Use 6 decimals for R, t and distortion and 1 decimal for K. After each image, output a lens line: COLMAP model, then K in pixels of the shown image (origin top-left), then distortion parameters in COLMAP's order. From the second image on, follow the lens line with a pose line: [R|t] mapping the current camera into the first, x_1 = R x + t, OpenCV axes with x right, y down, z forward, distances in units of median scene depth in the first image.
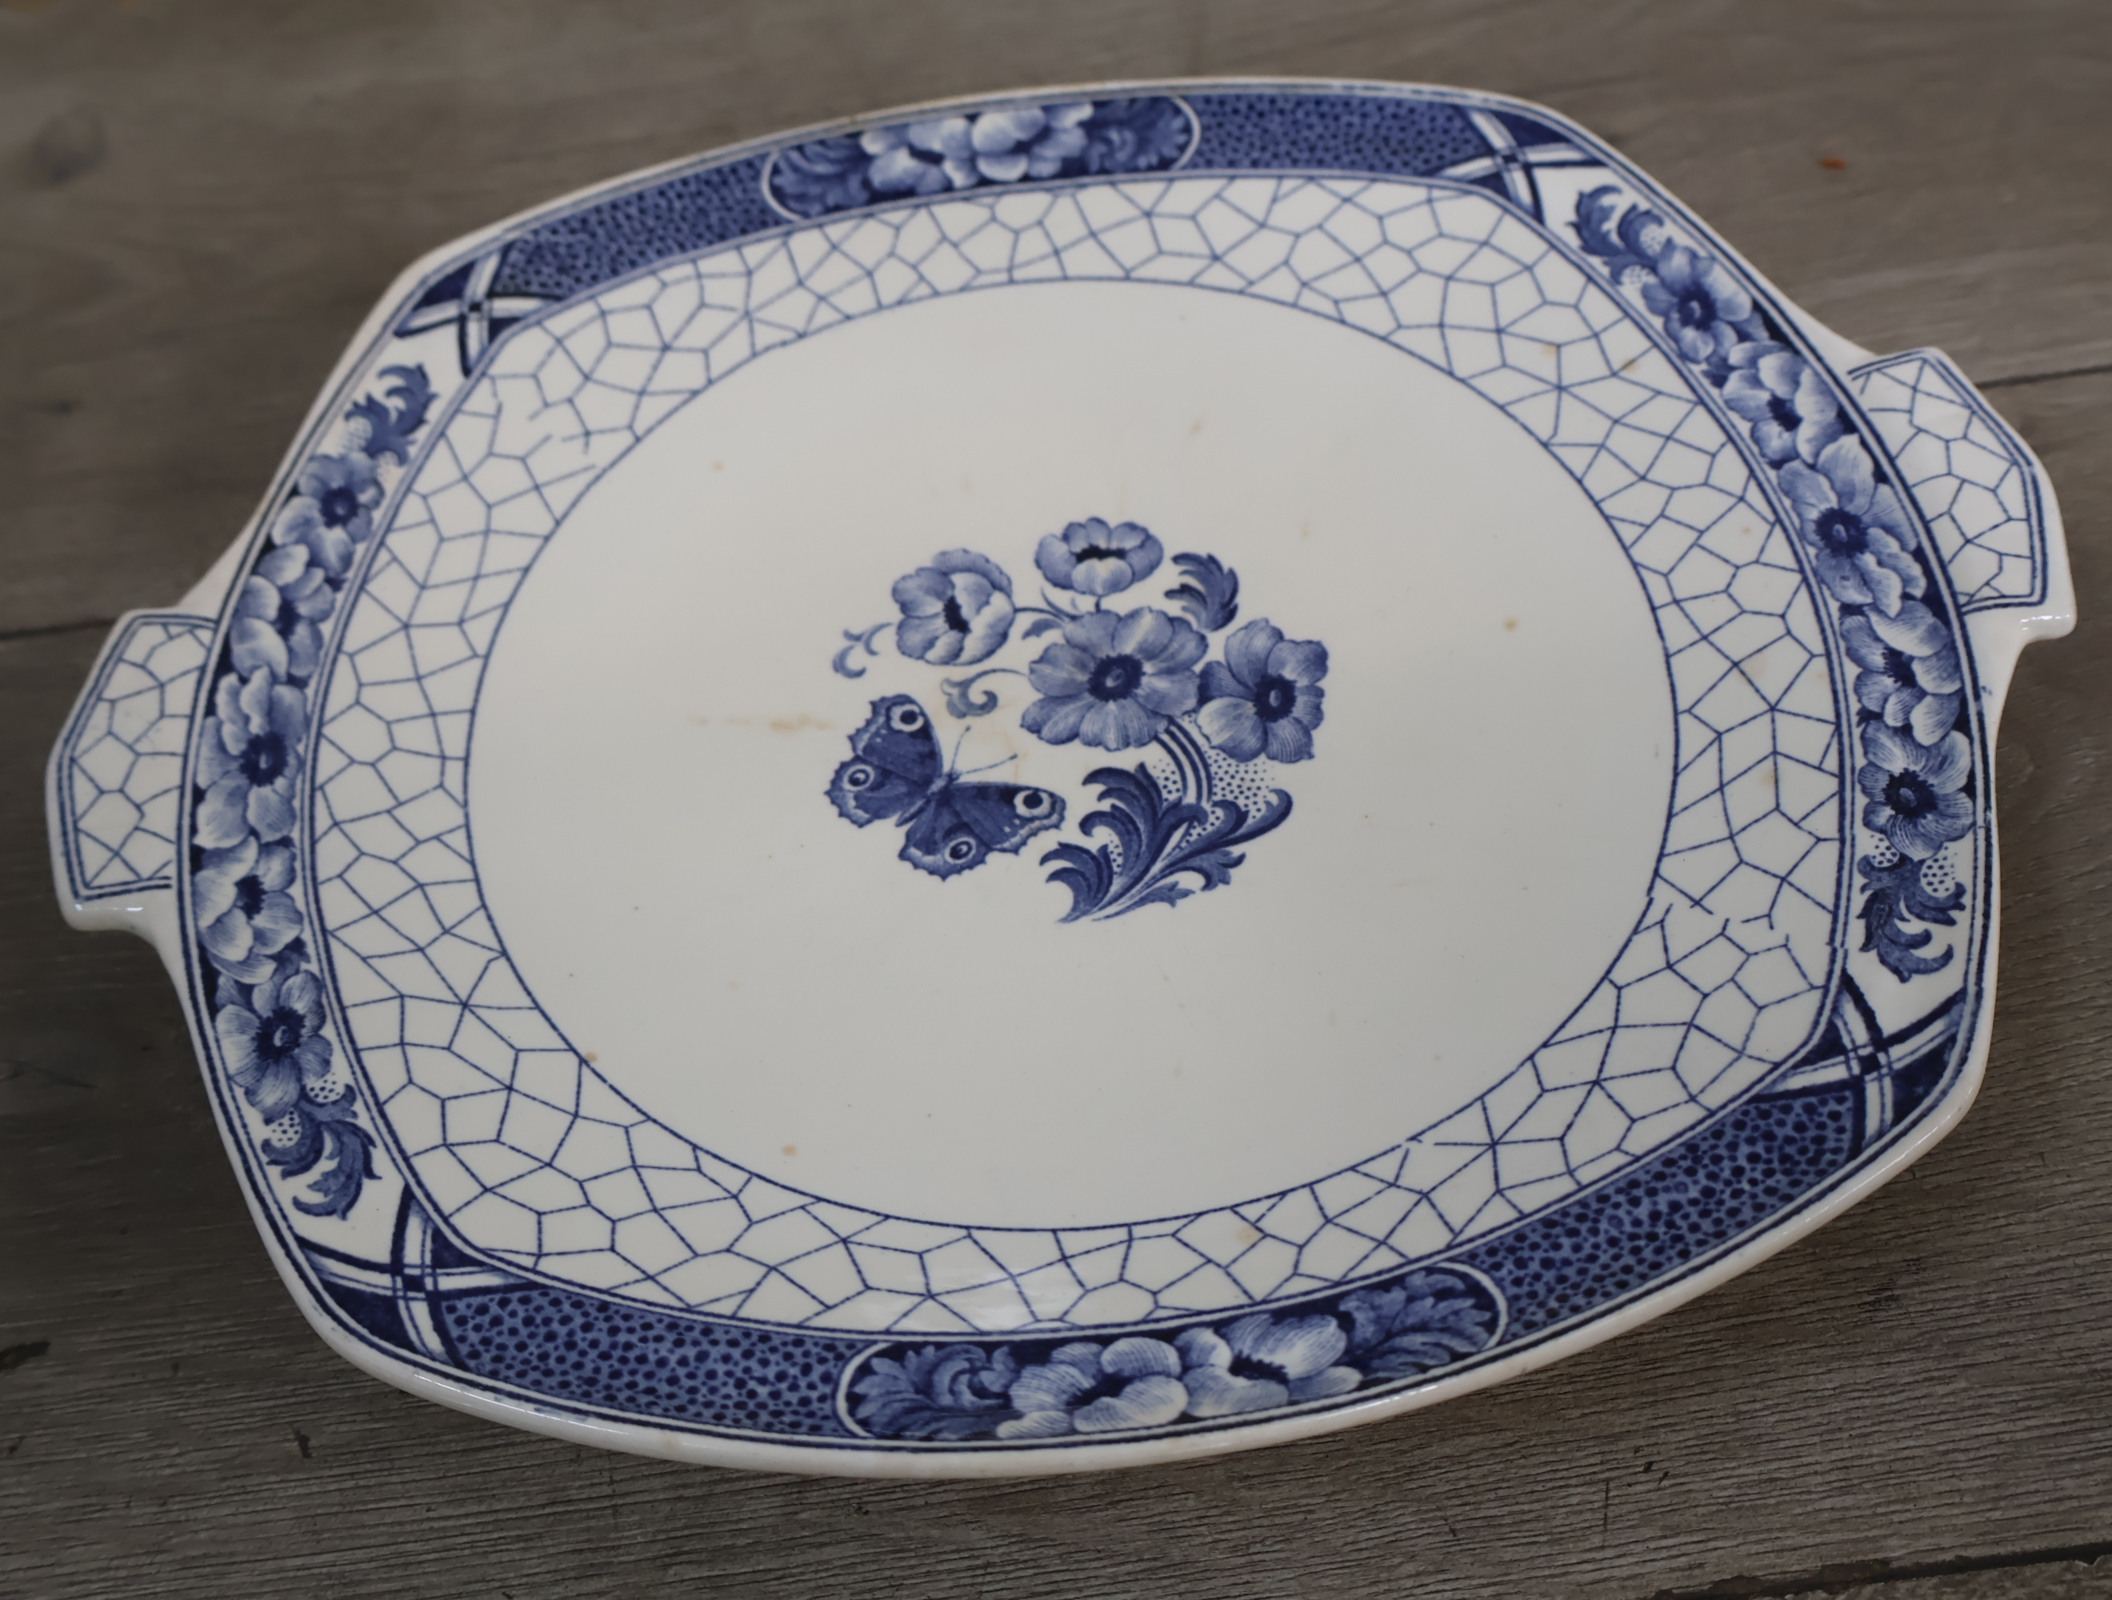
lens RADIAL K [[2233.4, 0, 1049.6], [0, 2233.4, 824.2], [0, 0, 1]] dist [0.012515, -0.030057]
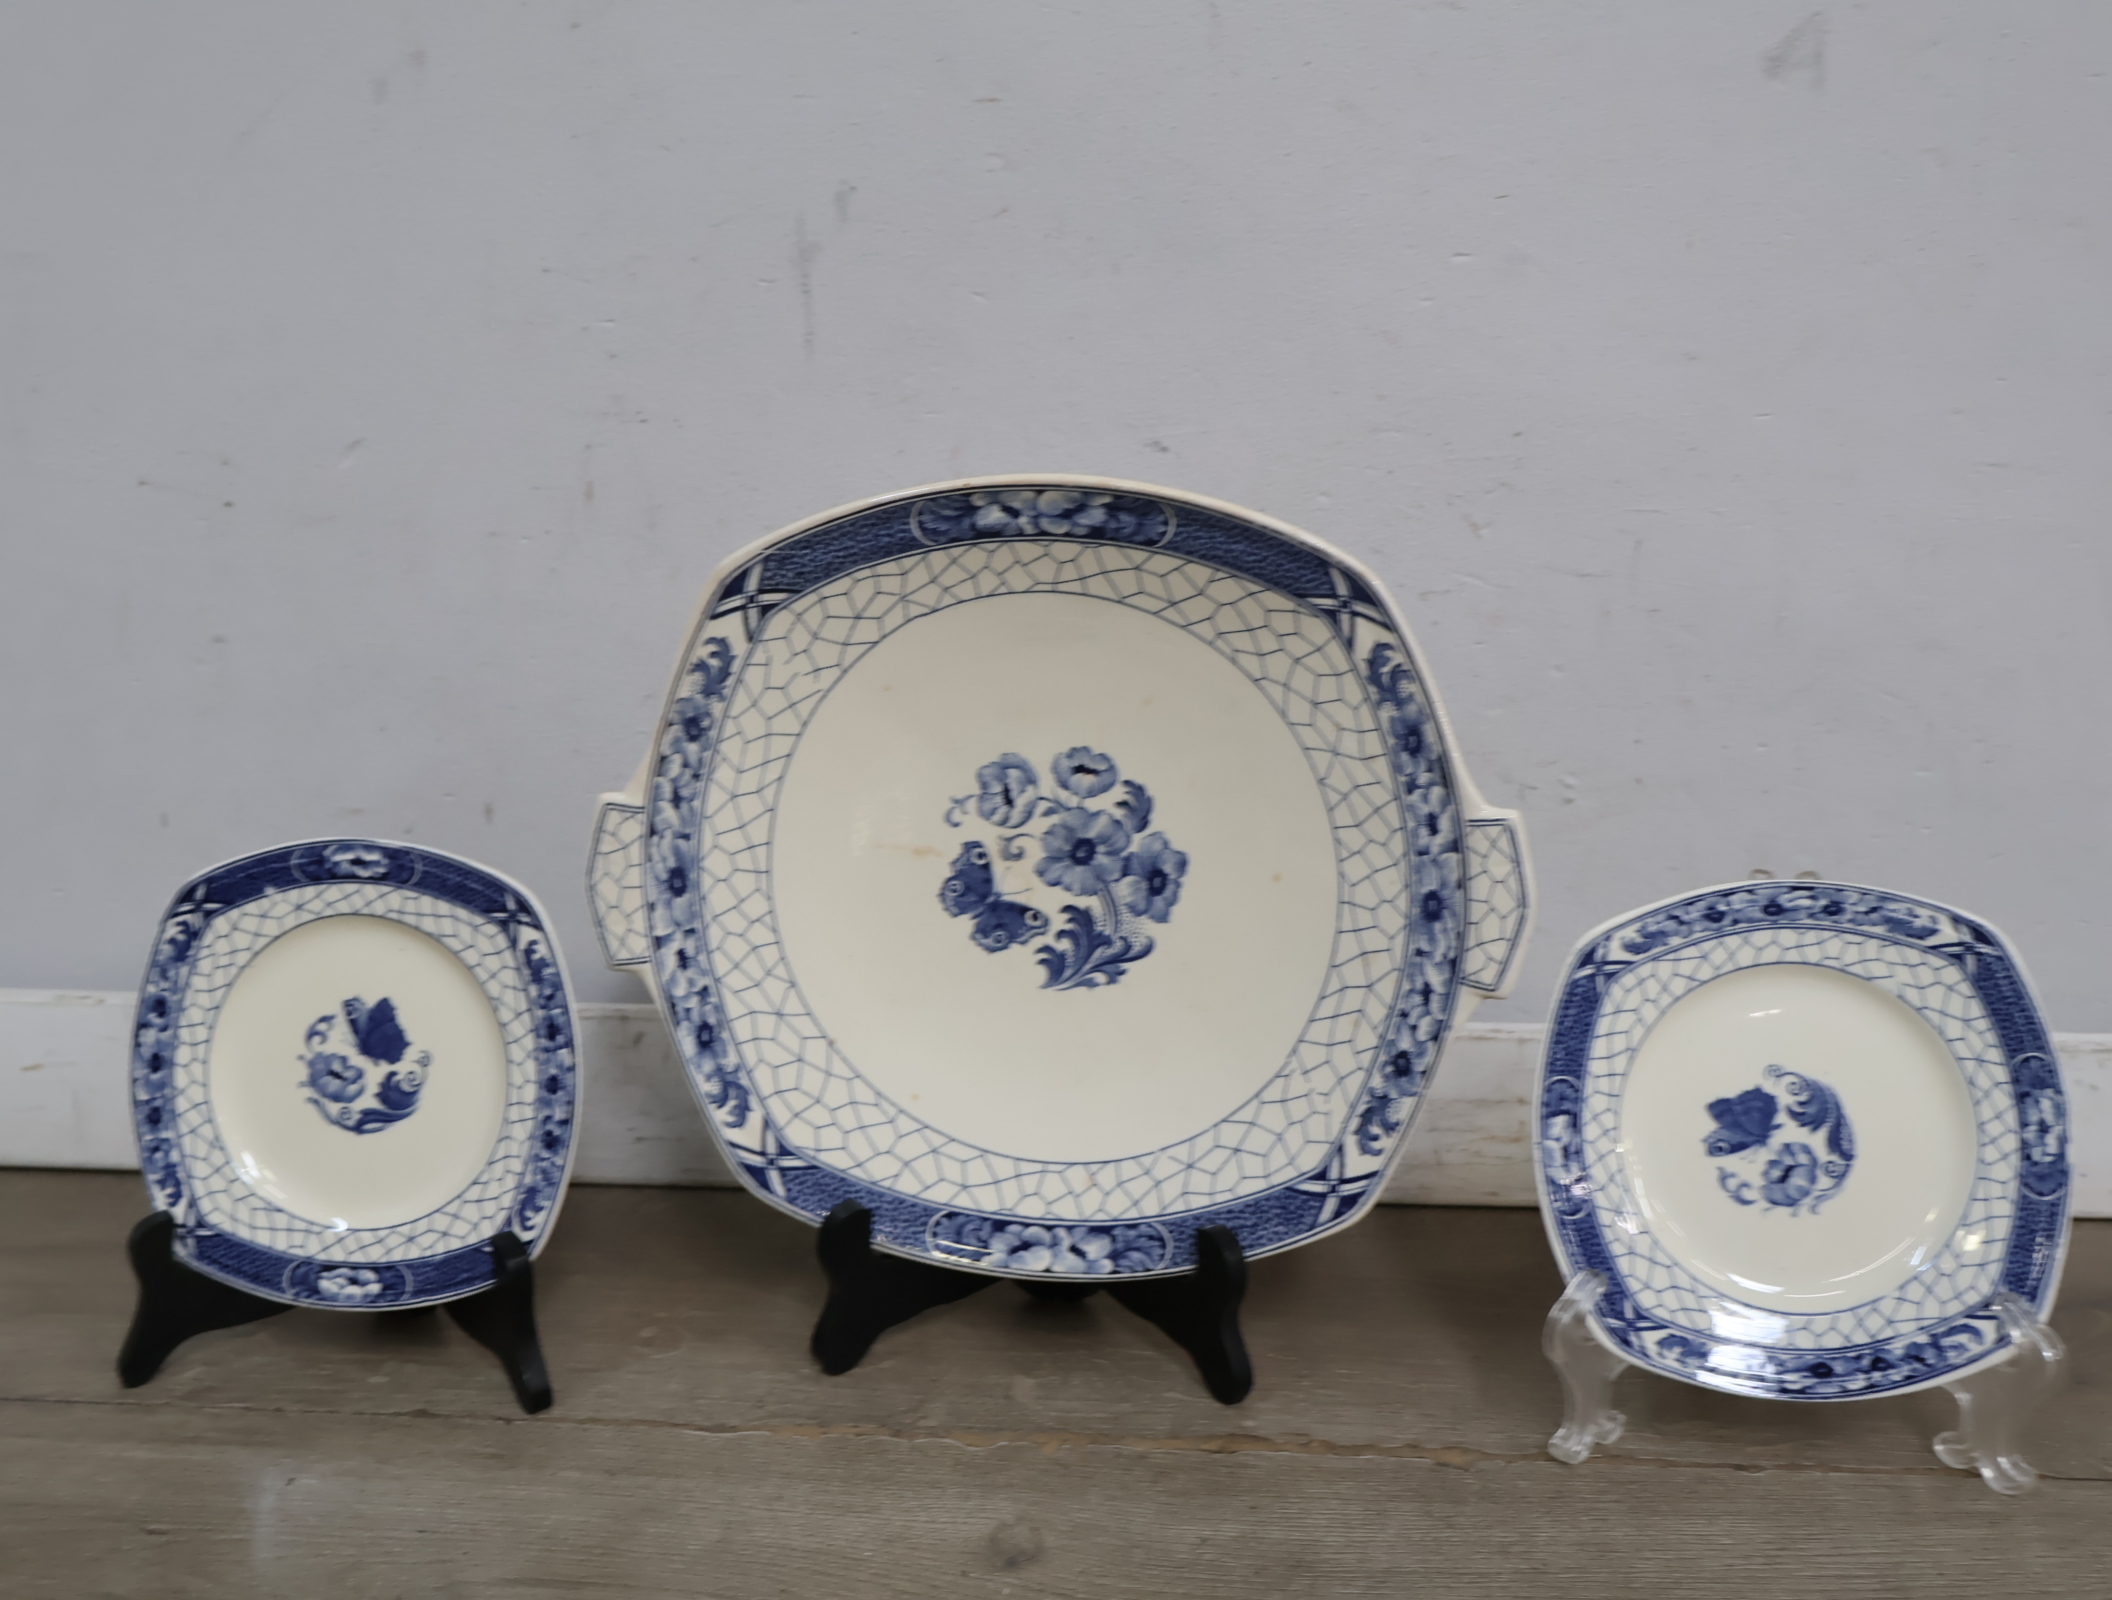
lens RADIAL K [[2233.4, 0, 1049.6], [0, 2233.4, 824.2], [0, 0, 1]] dist [0.012515, -0.030057]
pose [[0.991315, 0.122082, -0.048887, 0.095986], [-0.039696, 0.632193, 0.773794, -1.655807], [0.125372, -0.765133, 0.631549, -0.253917]]
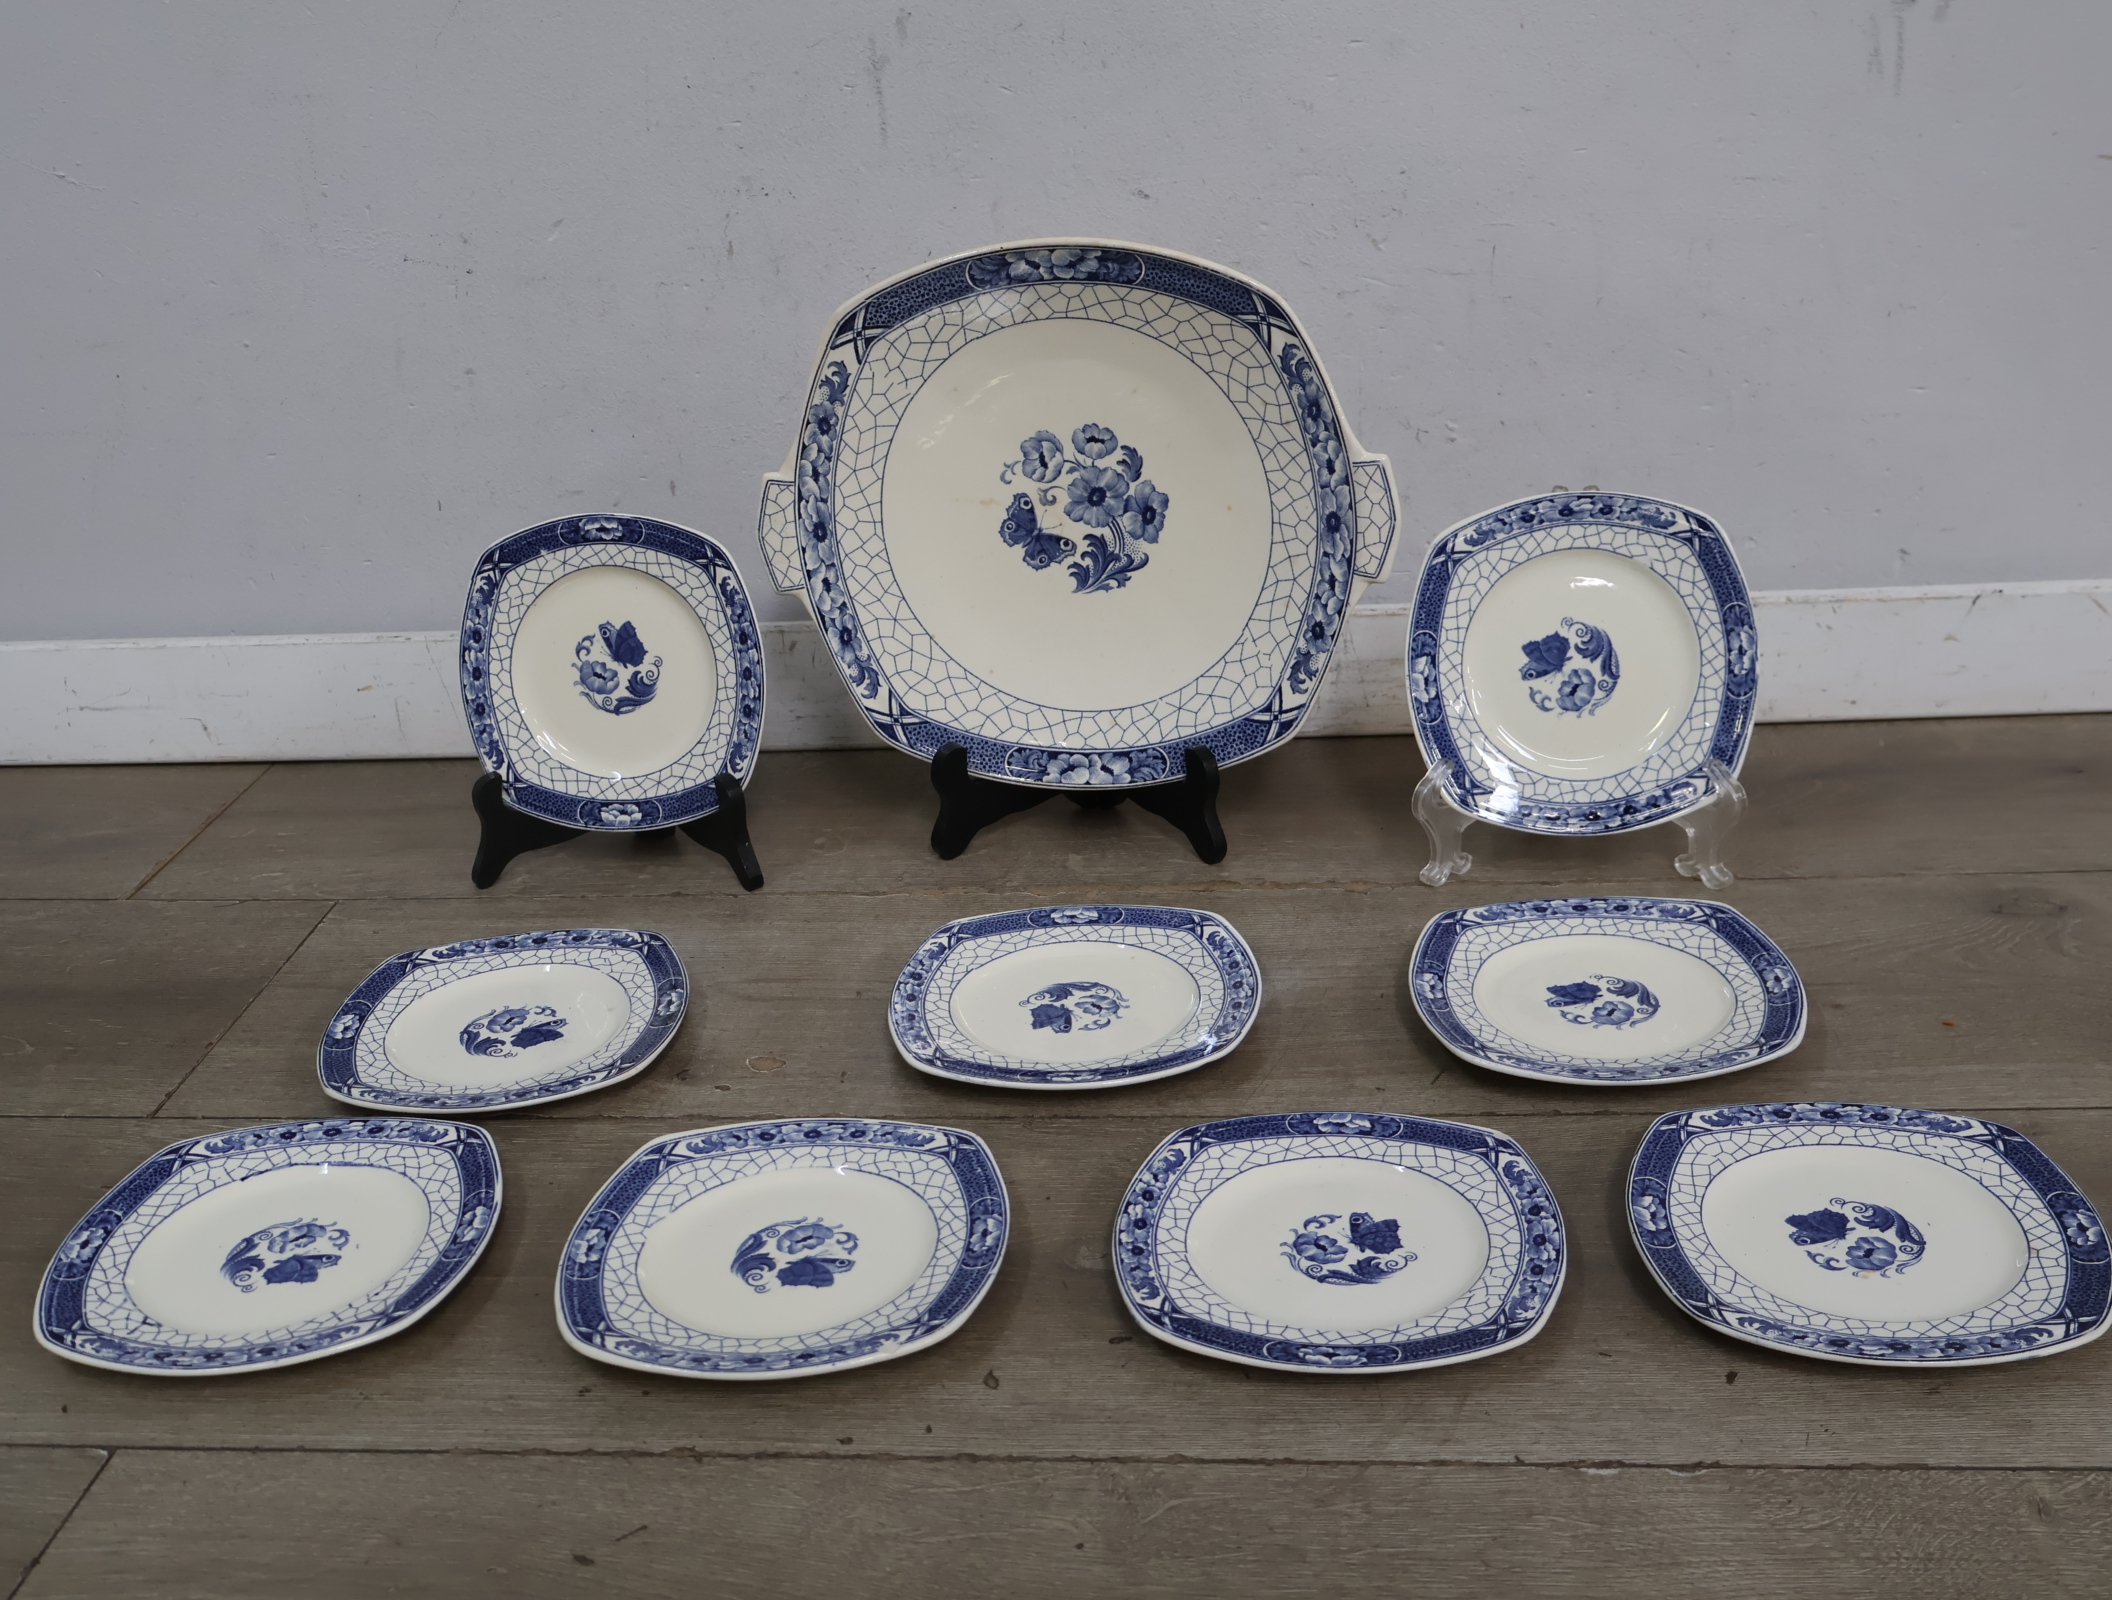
lens RADIAL K [[2183.2, 0, 1066.5], [0, 2183.2, 821.0], [0, 0, 1]] dist [-0.010216, 0.010059]
pose [[0.994929, 0.081544, -0.058872, 0.195032], [0.010865, 0.494783, 0.868949, -2.363500], [0.099987, -0.865182, 0.491388, -0.777924]]
